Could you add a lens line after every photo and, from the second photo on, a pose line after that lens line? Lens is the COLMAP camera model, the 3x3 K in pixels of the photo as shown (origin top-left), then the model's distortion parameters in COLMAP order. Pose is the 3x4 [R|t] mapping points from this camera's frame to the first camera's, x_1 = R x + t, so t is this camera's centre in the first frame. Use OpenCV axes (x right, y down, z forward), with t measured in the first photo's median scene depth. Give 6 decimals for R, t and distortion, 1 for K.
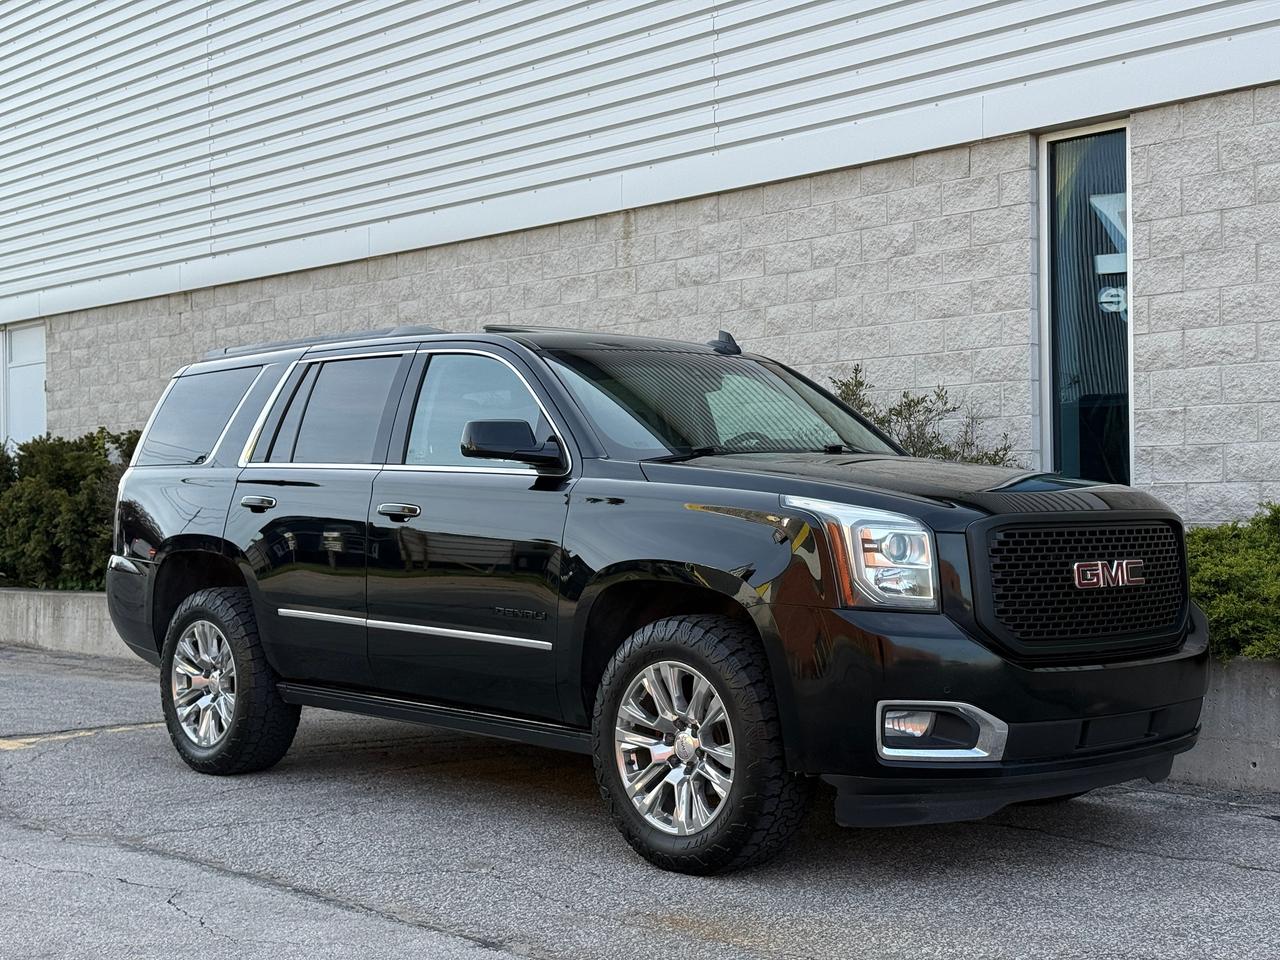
lens RADIAL K [[1753.6, 0, 640.0], [0, 1753.6, 480.0], [0, 0, 1]] dist [0.211826, -0.510895]
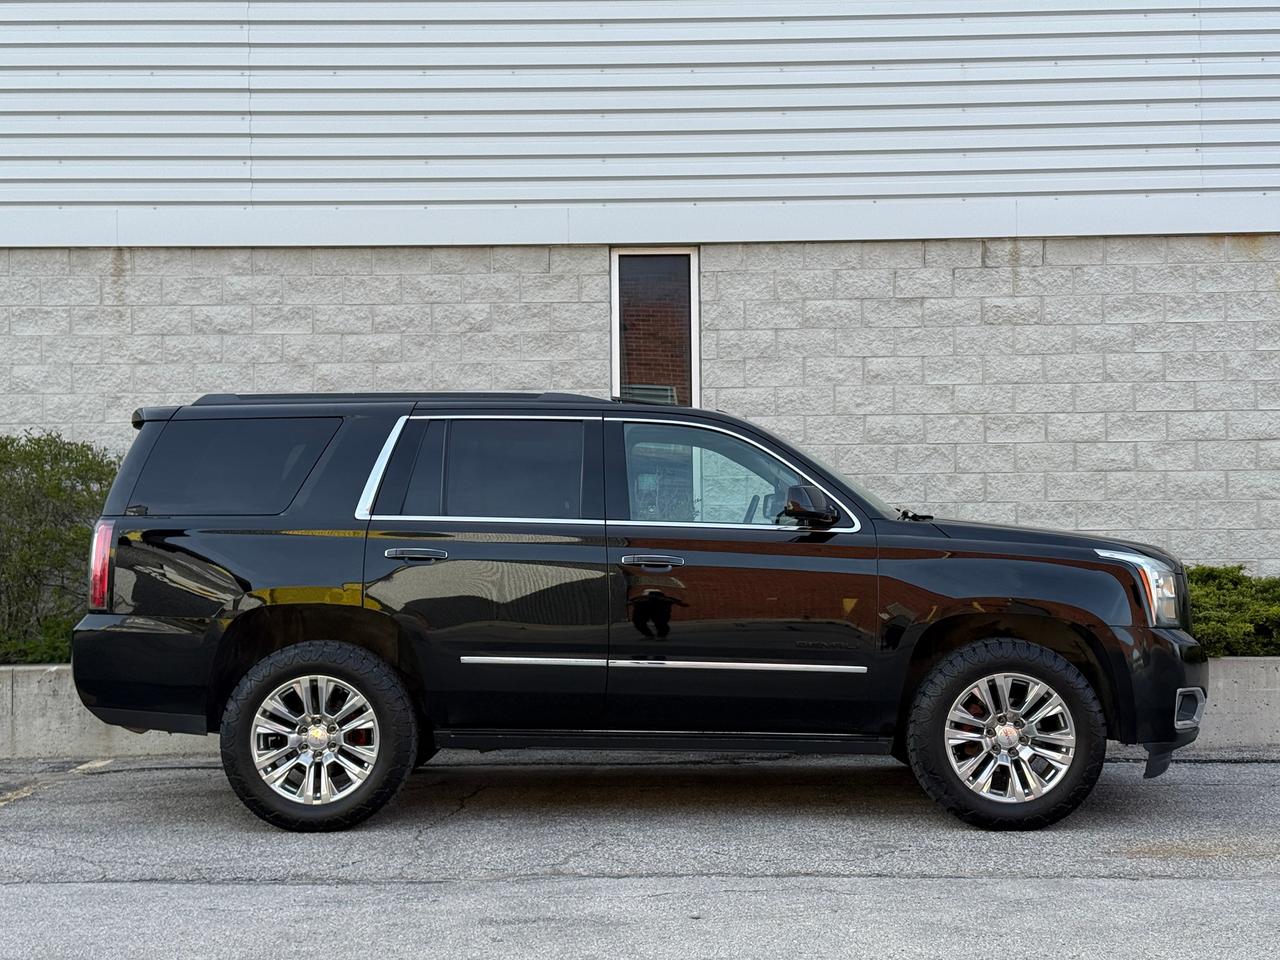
lens RADIAL K [[1768.3, 0, 640.0], [0, 1768.3, 480.0], [0, 0, 1]] dist [0.123415, -0.068286]
pose [[0.691524, 0.023918, 0.721958, -0.542633], [-0.007648, 0.999638, -0.025793, -0.002964], [-0.722313, 0.012315, 0.691456, 0.125778]]
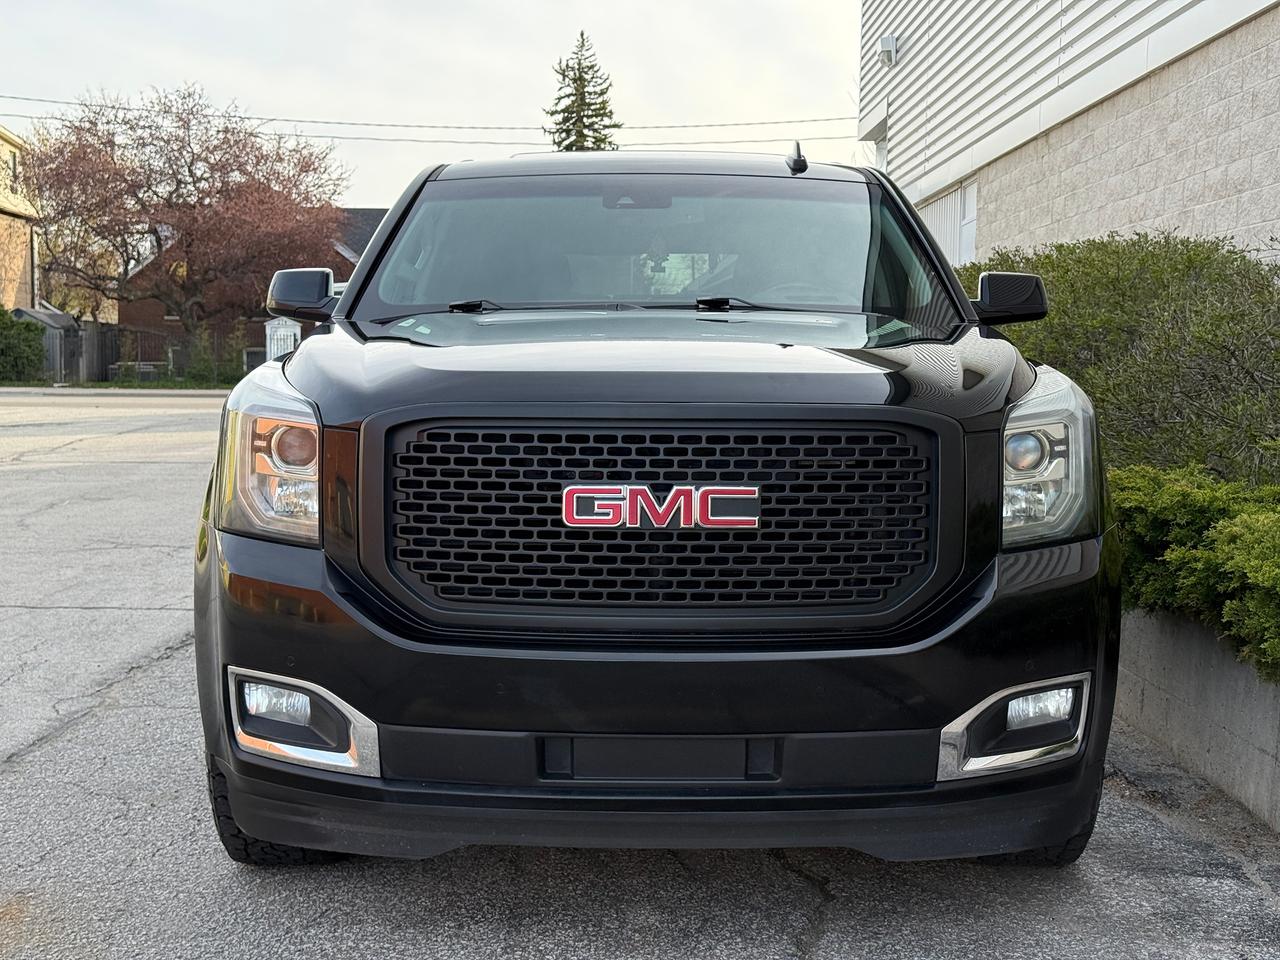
lens RADIAL K [[1768.3, 0, 640.0], [0, 1768.3, 480.0], [0, 0, 1]] dist [0.123415, -0.068286]
pose [[0.734526, 0.060359, -0.675890, 0.315859], [-0.006992, 0.996657, 0.081406, -0.002671], [0.678544, -0.055069, 0.732492, 0.261062]]
